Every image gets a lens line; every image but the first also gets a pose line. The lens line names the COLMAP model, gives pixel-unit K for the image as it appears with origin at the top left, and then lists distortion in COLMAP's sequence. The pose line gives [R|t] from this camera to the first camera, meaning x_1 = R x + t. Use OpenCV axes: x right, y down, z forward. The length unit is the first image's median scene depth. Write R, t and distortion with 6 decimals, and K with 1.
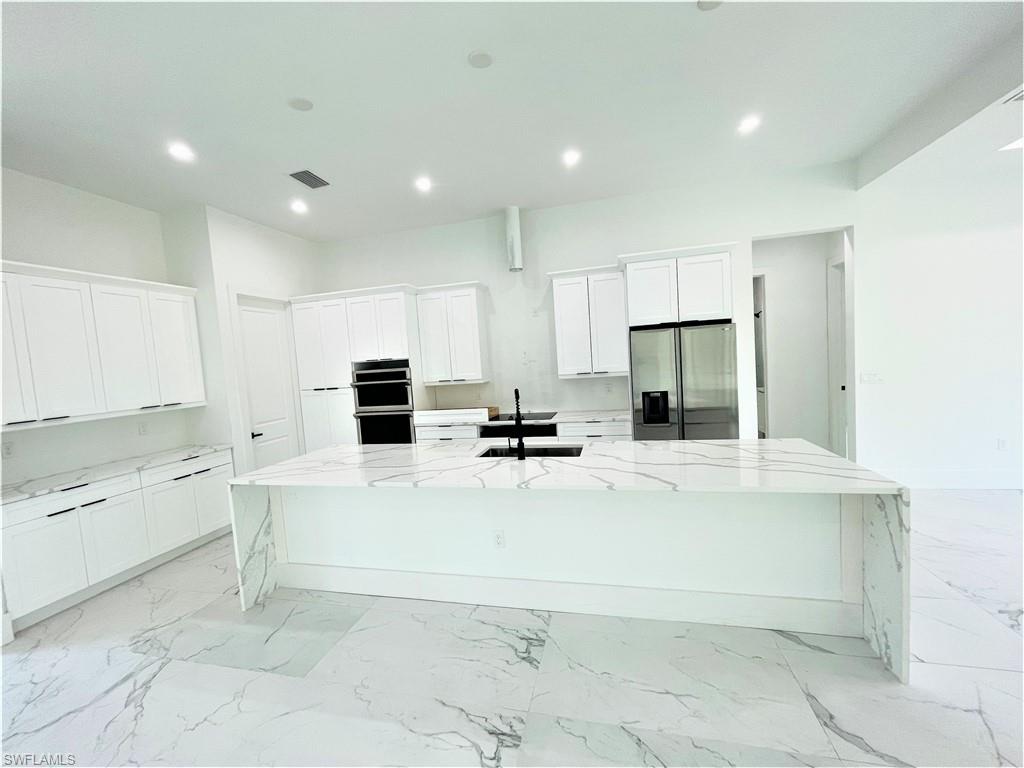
lens RADIAL K [[415.3, 0, 509.2], [0, 415.3, 387.6], [0, 0, 1]] dist [-0.001398, 0.000133]
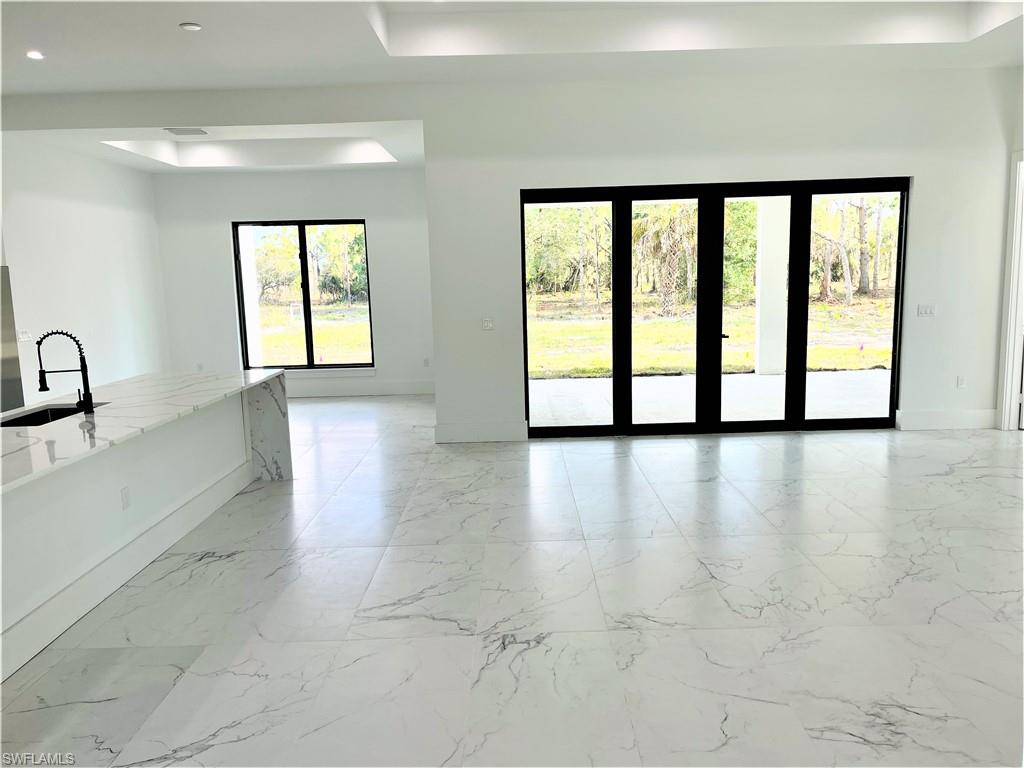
lens RADIAL K [[776.6, 0, 512.0], [0, 776.6, 384.0], [0, 0, 1]] dist [0.089388, -0.127450]
pose [[-0.233208, -0.065873, 0.970193, -1.850165], [0.111611, 0.989296, 0.093999, 0.063765], [-0.966001, 0.130205, -0.223360, 0.569875]]
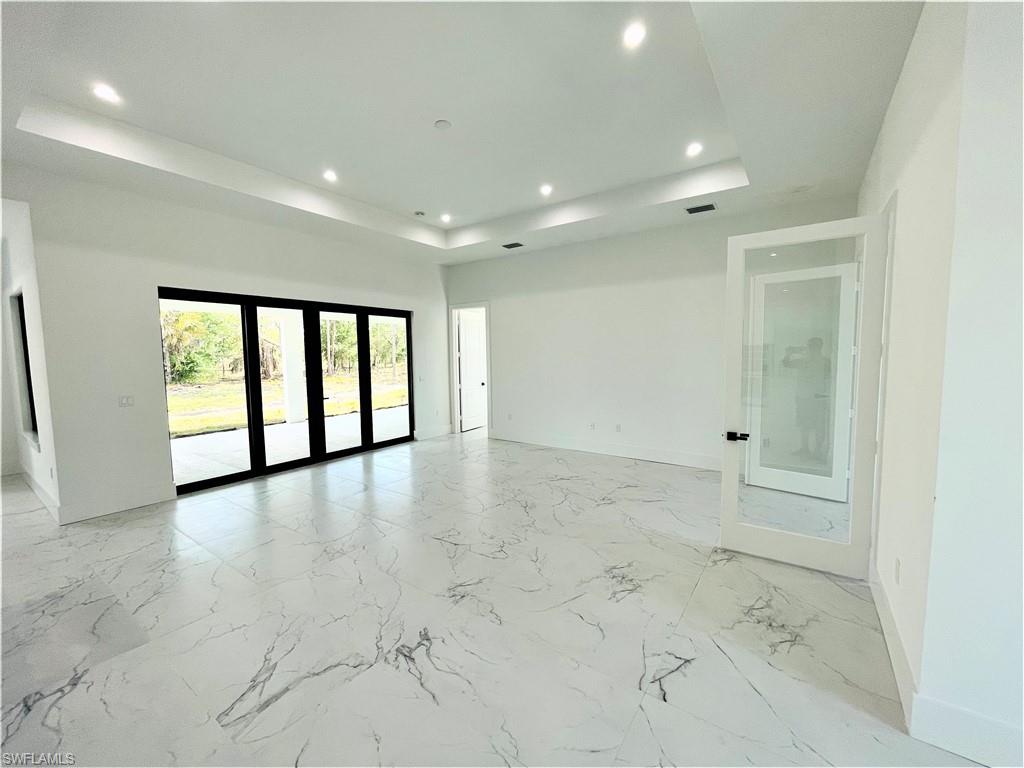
lens RADIAL K [[417.9, 0, 508.9], [0, 417.9, 386.6], [0, 0, 1]] dist [-0.001331, 0.005213]
pose [[-0.926416, 0.050612, 0.373084, -1.123188], [0.102020, 0.987596, 0.119354, 0.000727], [-0.362416, 0.148634, -0.920088, 0.971253]]
